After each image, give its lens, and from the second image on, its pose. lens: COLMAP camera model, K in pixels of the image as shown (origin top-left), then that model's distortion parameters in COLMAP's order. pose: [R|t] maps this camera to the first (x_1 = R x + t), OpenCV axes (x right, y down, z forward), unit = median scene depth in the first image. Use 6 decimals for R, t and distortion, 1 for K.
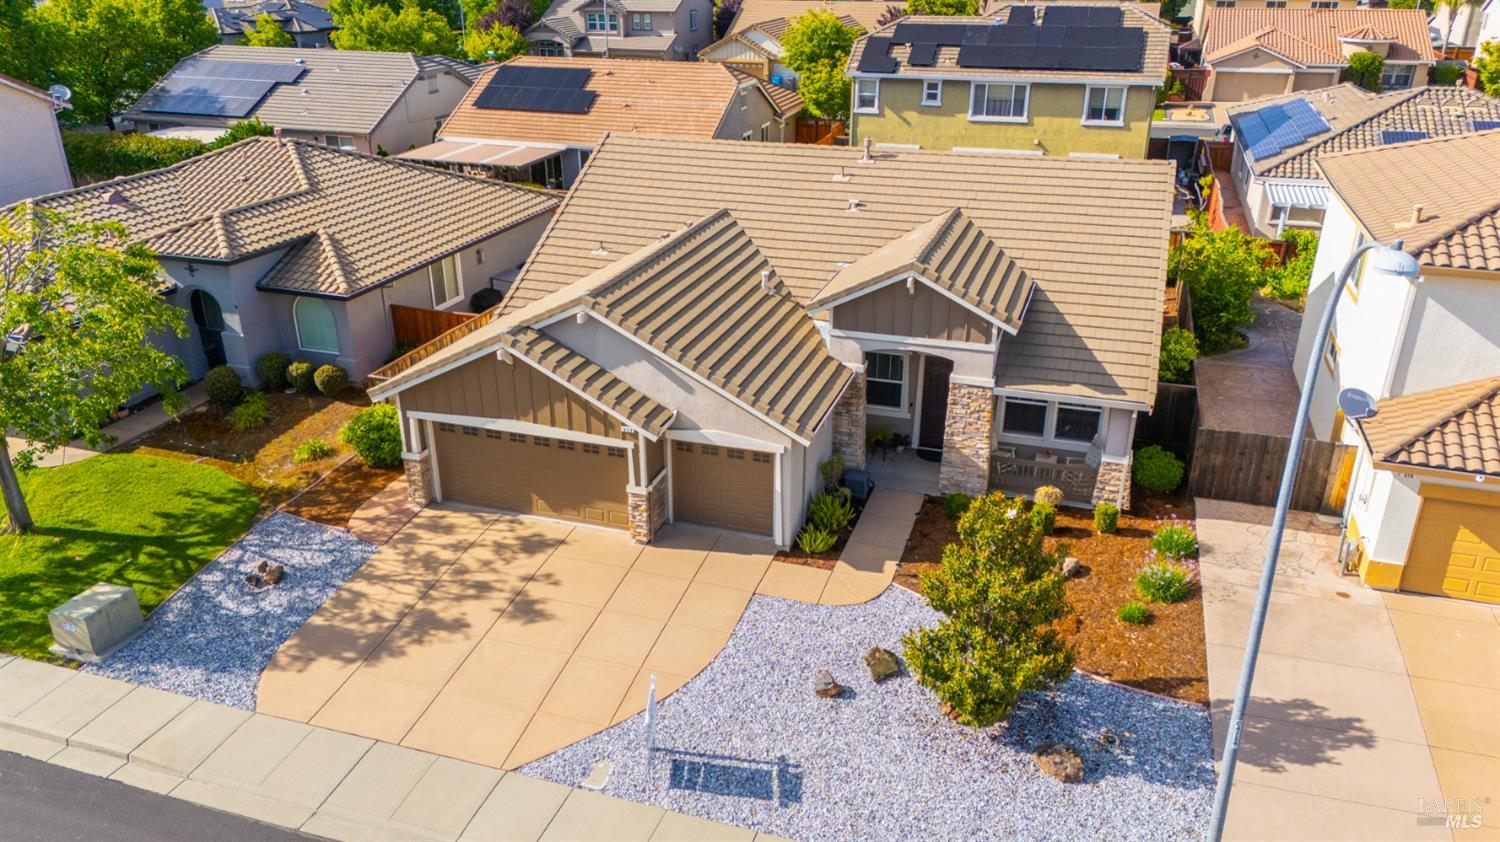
lens RADIAL K [[1096.1, 0, 747.4], [0, 1096.1, 422.2], [0, 0, 1]] dist [0.083084, -0.087322]
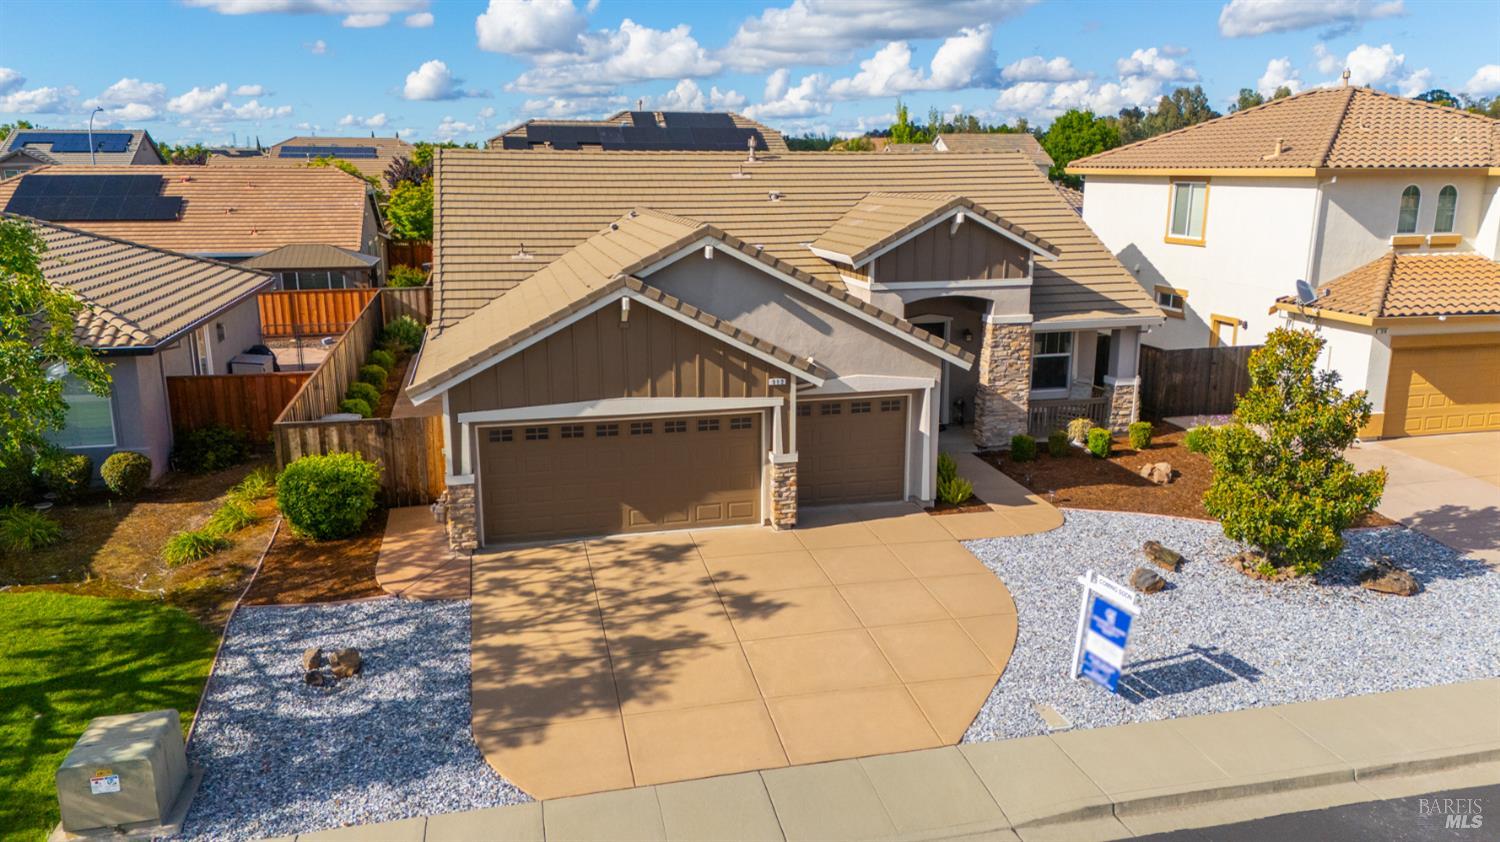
lens RADIAL K [[1096.1, 0, 747.4], [0, 1096.1, 422.2], [0, 0, 1]] dist [0.083084, -0.087322]
pose [[0.850578, -0.119743, 0.512034, -0.520270], [0.209883, 0.970112, -0.121785, 0.124128], [-0.482148, 0.211055, 0.850288, 0.291092]]
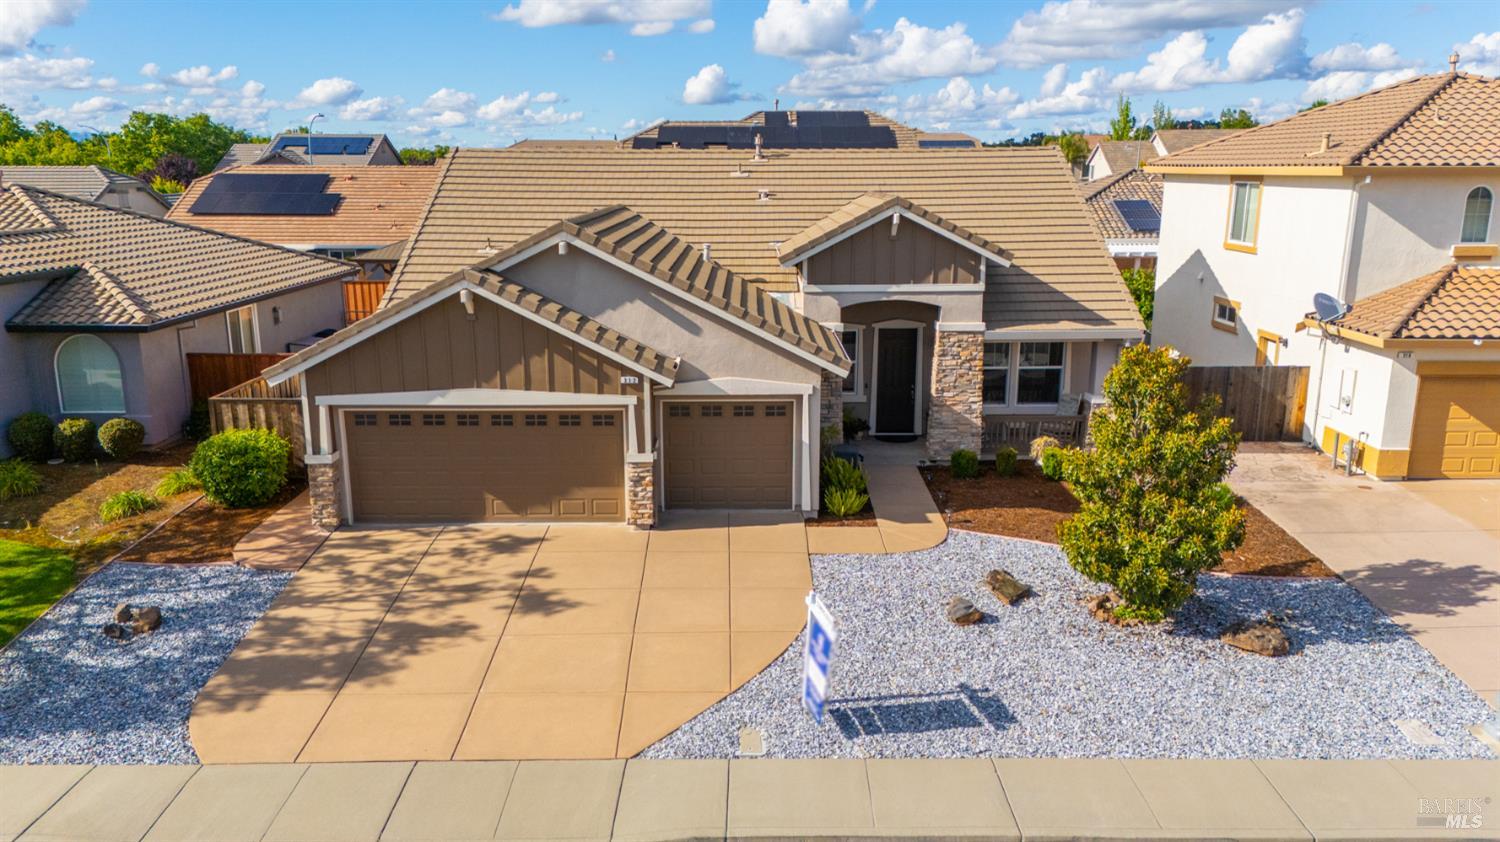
lens RADIAL K [[1096.1, 0, 747.4], [0, 1096.1, 422.2], [0, 0, 1]] dist [0.083084, -0.087322]
pose [[0.949028, -0.071888, 0.306885, -0.261728], [0.125924, 0.979040, -0.160072, 0.169117], [-0.288946, 0.190557, 0.938189, 0.192703]]
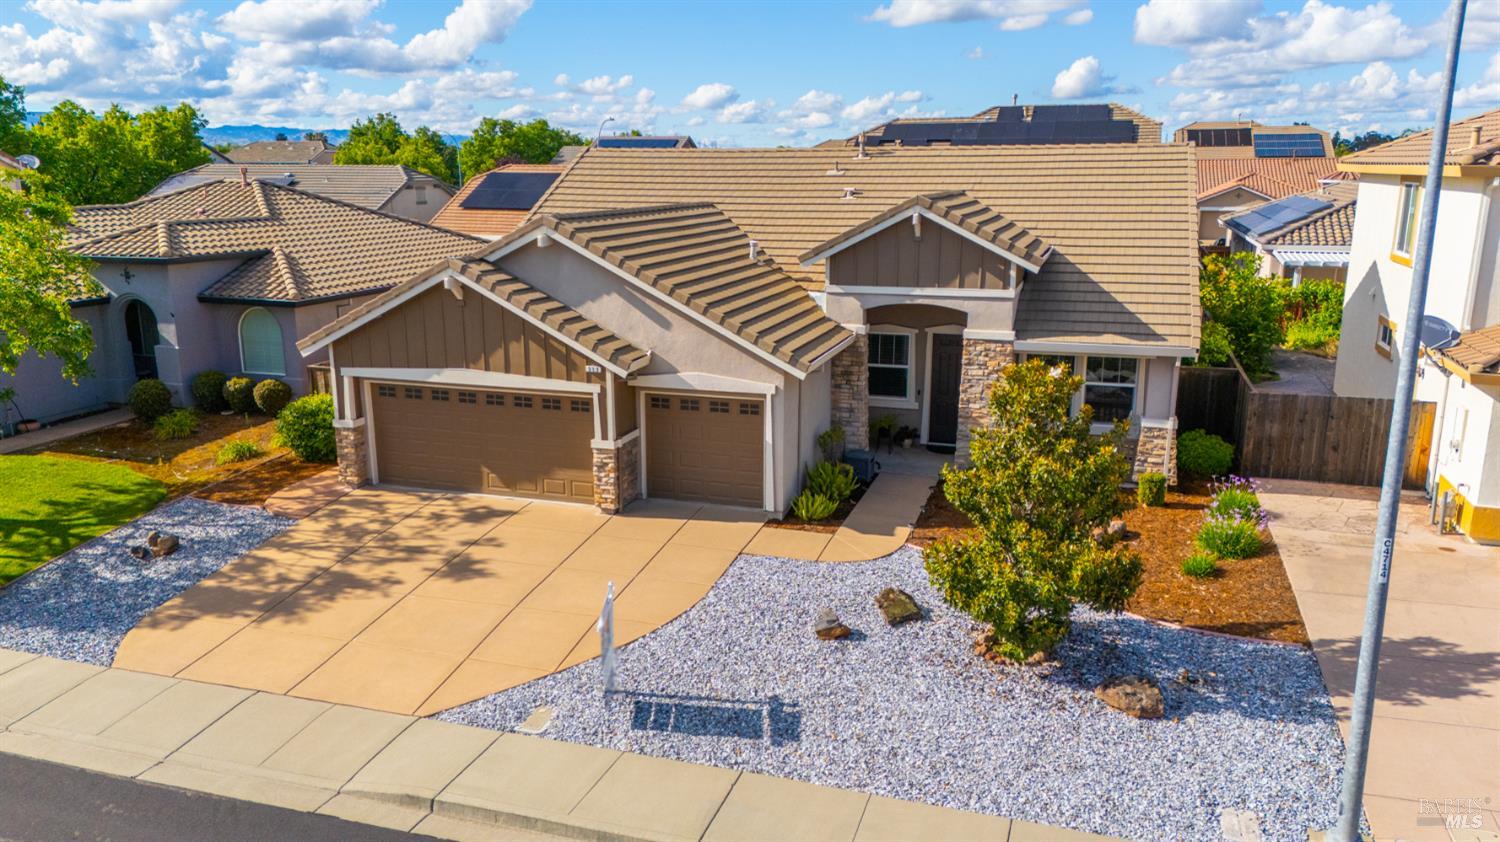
lens RADIAL K [[1096.1, 0, 747.4], [0, 1096.1, 422.2], [0, 0, 1]] dist [0.083084, -0.087322]
pose [[0.999976, -0.000948, 0.006855, 0.005296], [0.002157, 0.983943, -0.178471, 0.188471], [-0.006575, 0.178482, 0.983921, 0.148875]]
